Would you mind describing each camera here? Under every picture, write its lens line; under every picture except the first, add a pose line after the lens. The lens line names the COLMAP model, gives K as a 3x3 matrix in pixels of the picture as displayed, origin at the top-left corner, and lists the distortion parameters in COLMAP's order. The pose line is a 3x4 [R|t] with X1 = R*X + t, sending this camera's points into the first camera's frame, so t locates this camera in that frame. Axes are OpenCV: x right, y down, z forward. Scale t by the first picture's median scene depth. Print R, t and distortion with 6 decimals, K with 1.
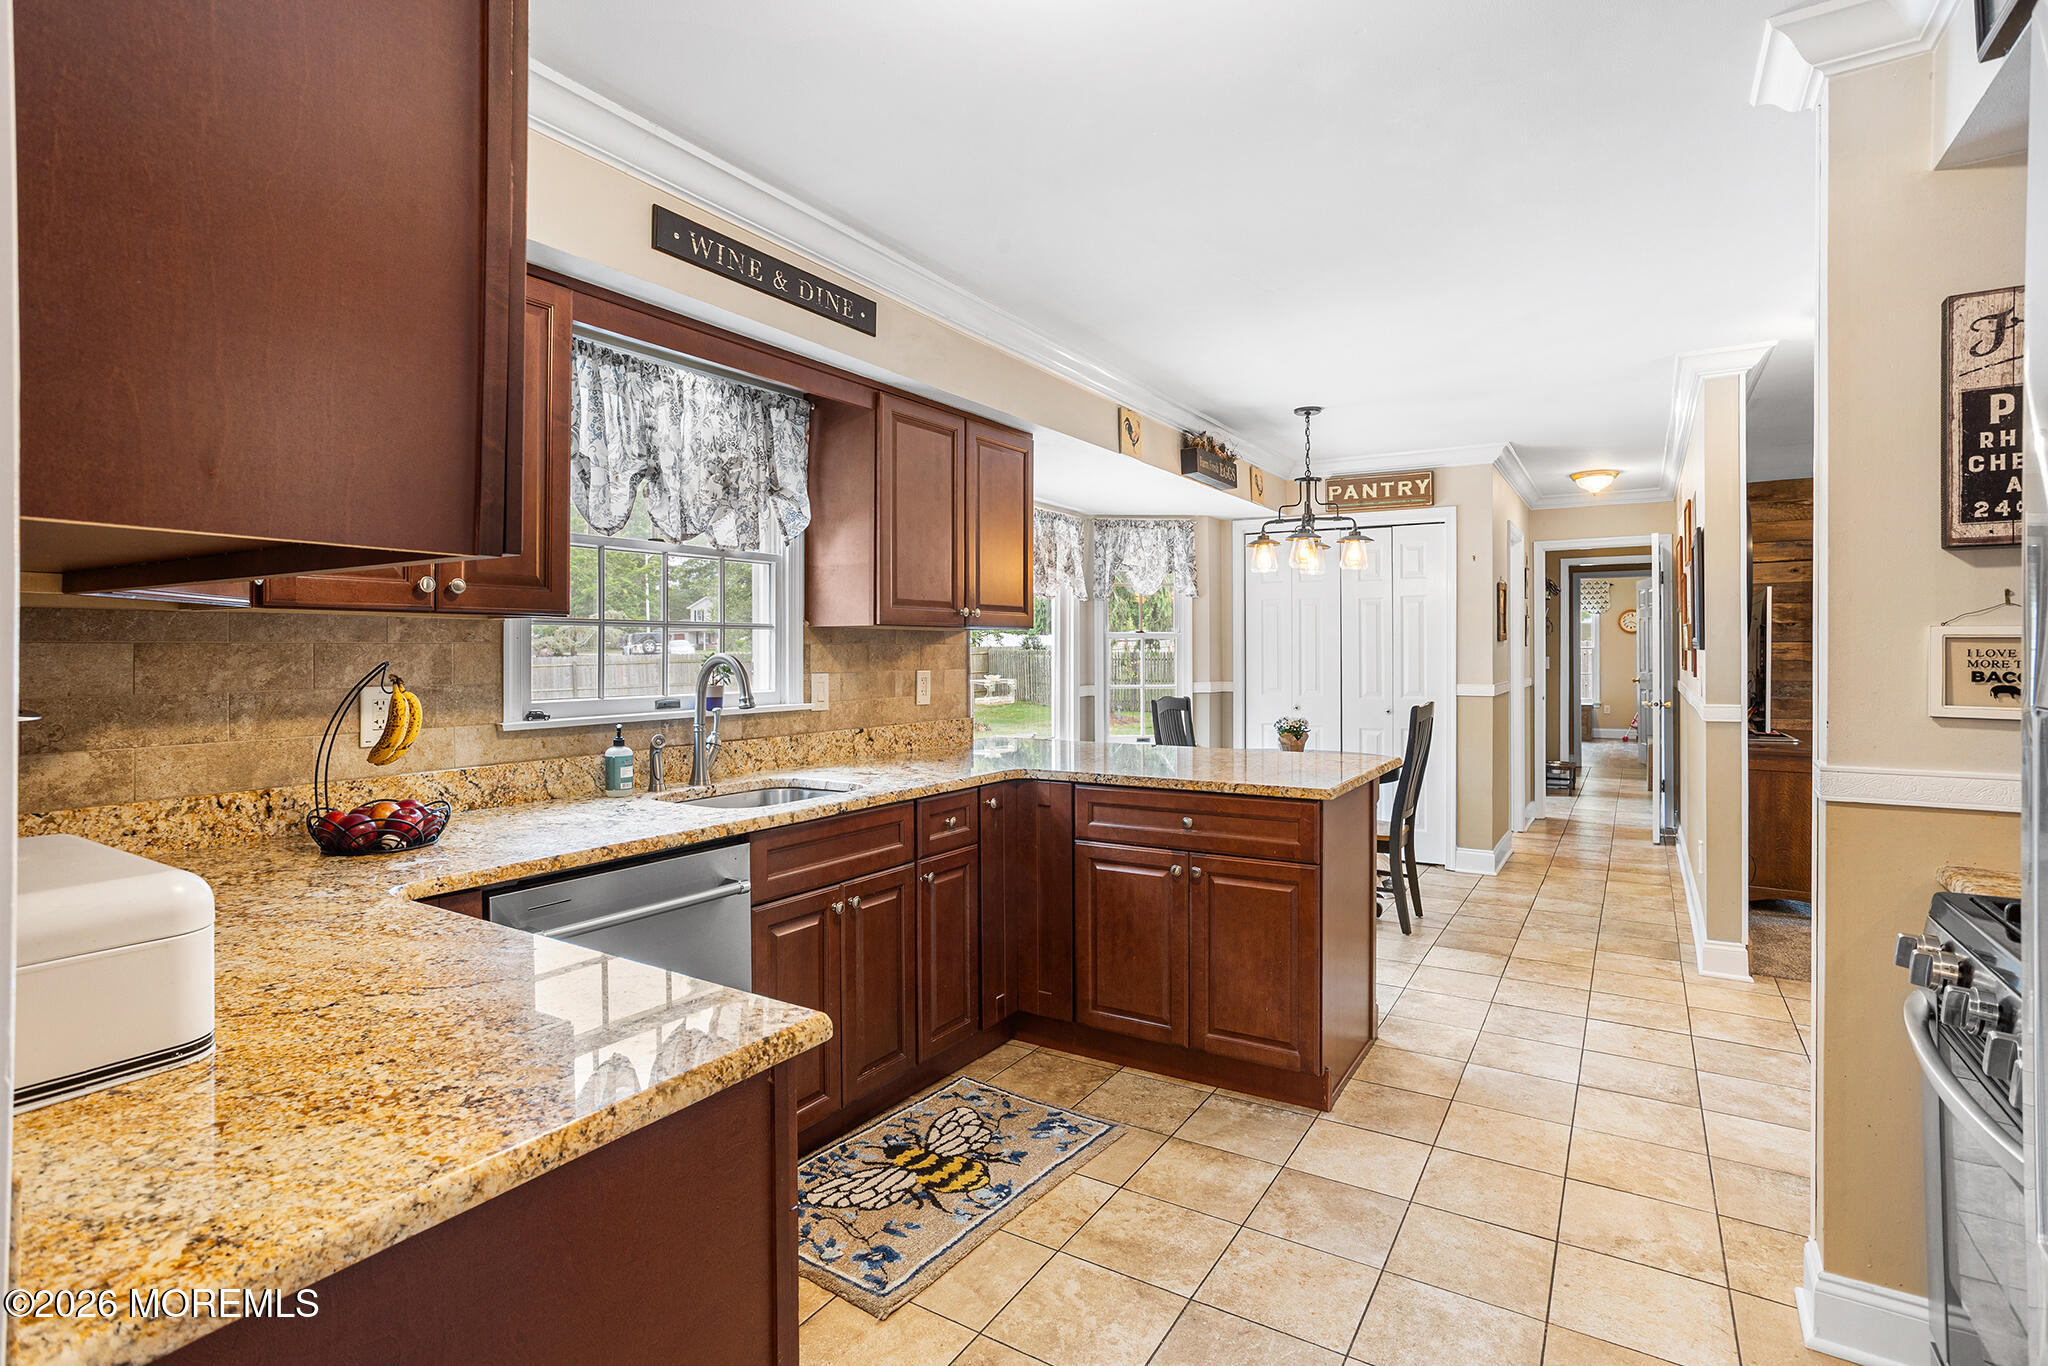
lens RADIAL K [[990.9, 0, 1025.8], [0, 990.9, 661.7], [0, 0, 1]] dist [-0.025383, 0.000718]
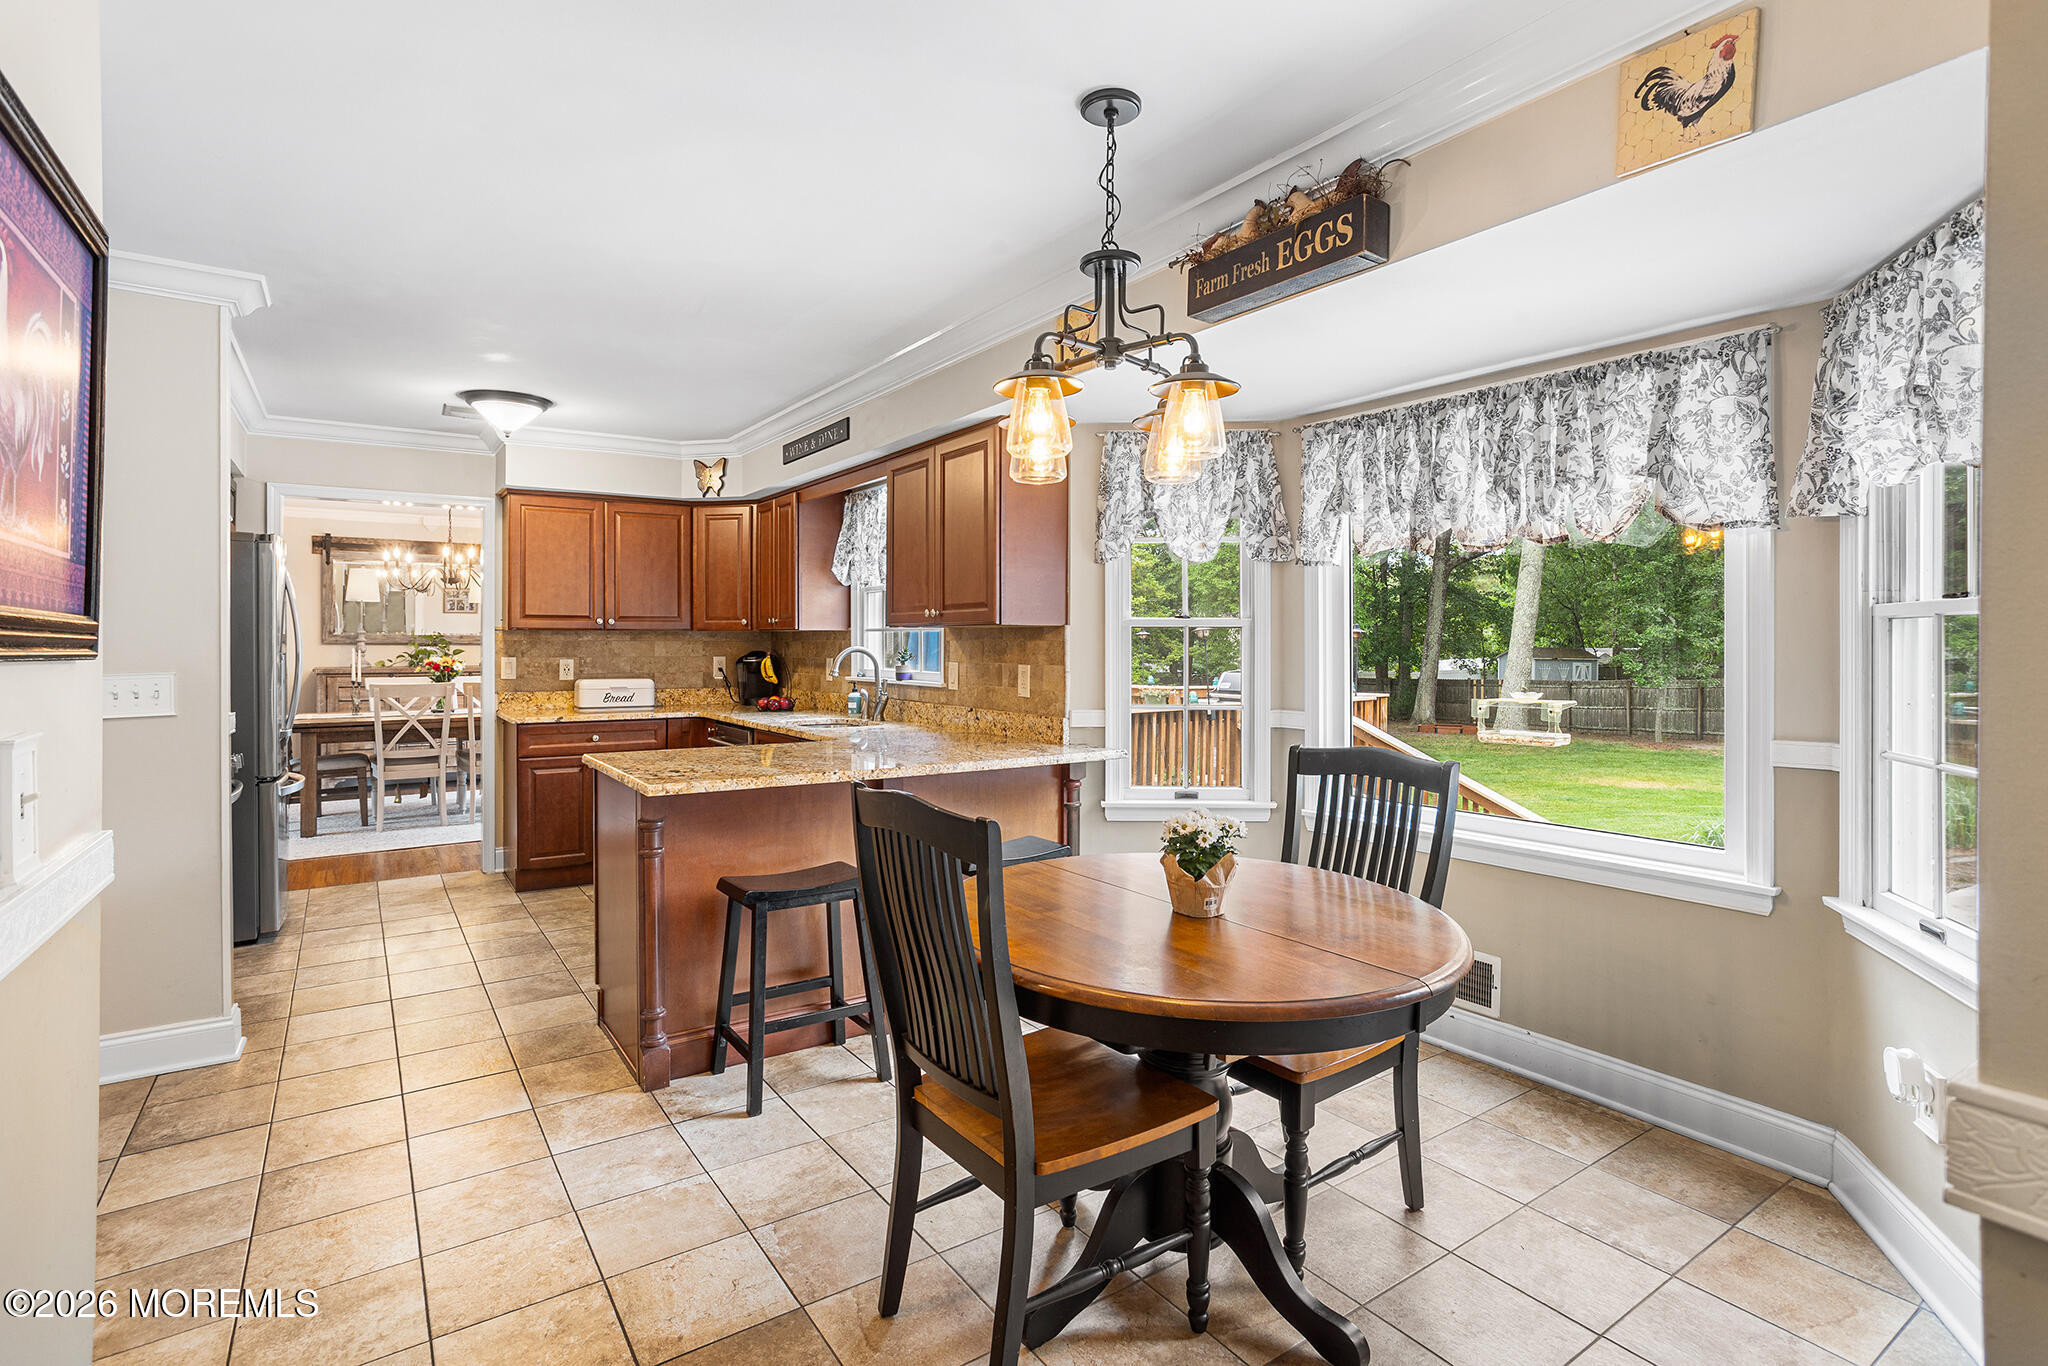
lens RADIAL K [[990.9, 0, 1024.9], [0, 990.9, 667.7], [0, 0, 1]] dist [-0.025383, 0.000718]
pose [[-0.399826, 0.026580, -0.916206, 0.963251], [-0.010723, 0.999375, 0.033672, -0.026458], [0.916529, 0.023287, -0.399291, 1.569978]]
